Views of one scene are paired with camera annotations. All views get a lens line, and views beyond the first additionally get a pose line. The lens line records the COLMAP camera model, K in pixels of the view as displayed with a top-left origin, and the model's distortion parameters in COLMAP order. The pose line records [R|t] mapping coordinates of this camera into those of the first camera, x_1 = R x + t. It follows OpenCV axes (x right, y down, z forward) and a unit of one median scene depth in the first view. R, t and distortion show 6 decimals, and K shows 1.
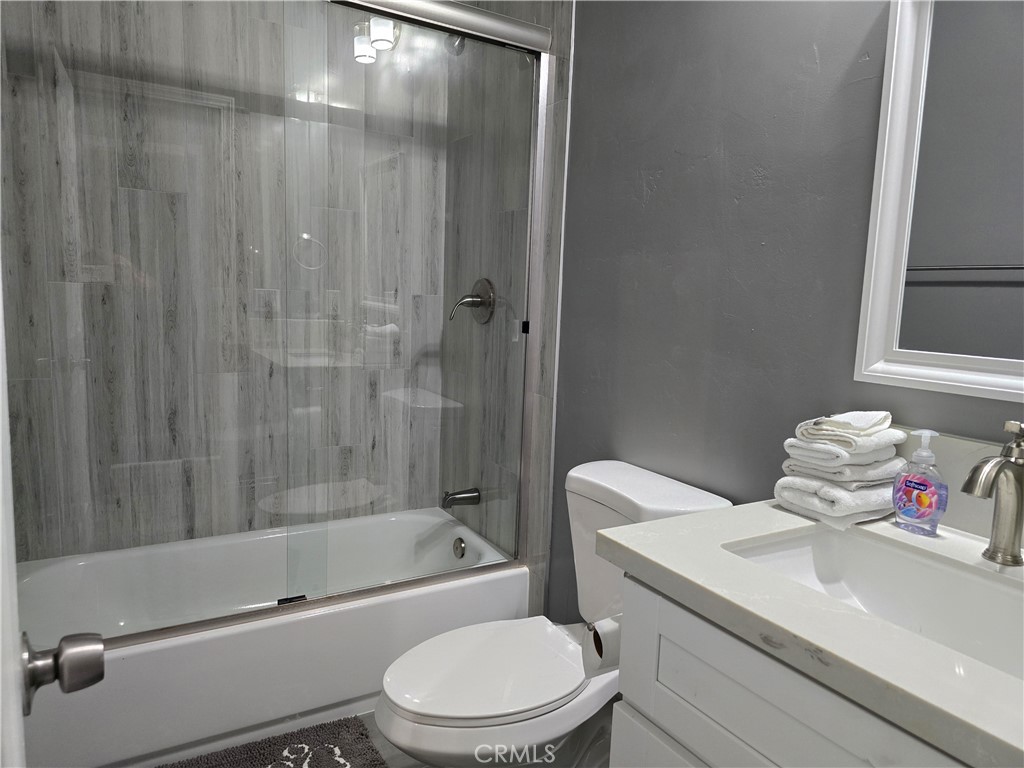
lens RADIAL K [[682.7, 0, 513.4], [0, 682.7, 385.3], [0, 0, 1]] dist [0.056255, -0.055500]
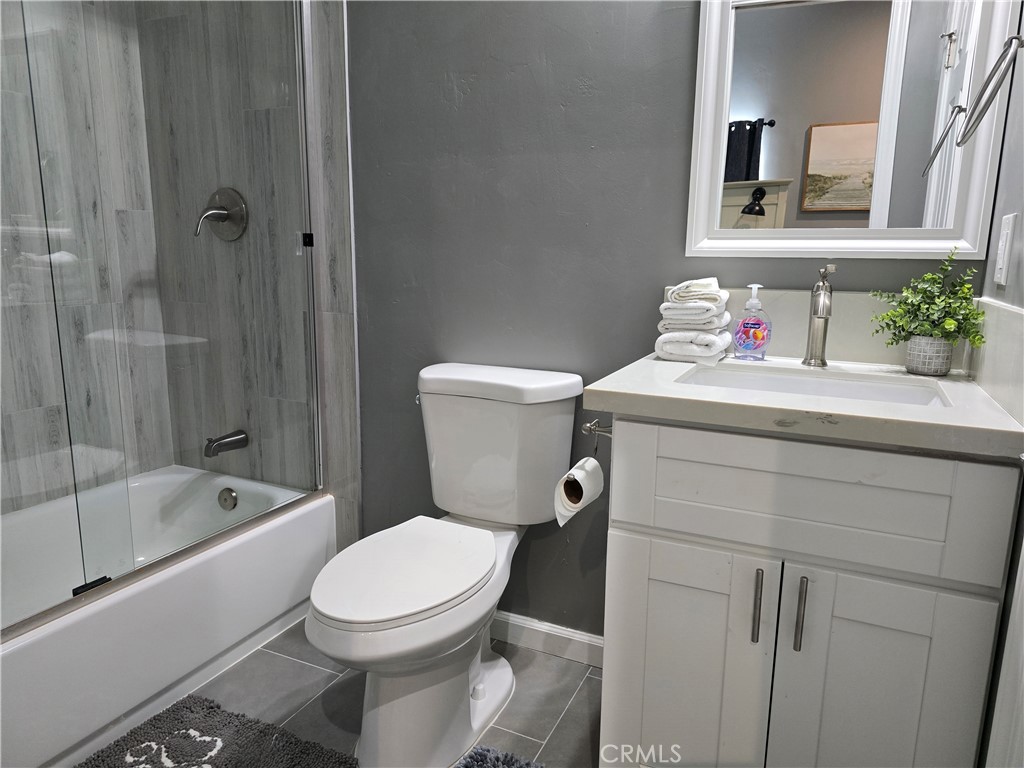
lens RADIAL K [[682.7, 0, 520.4], [0, 682.7, 387.4], [0, 0, 1]] dist [0.056255, -0.055500]
pose [[0.827763, -0.135257, 0.544530, -0.267928], [0.091791, 0.990078, 0.106392, 0.038484], [-0.553518, -0.038085, 0.831966, 0.058006]]
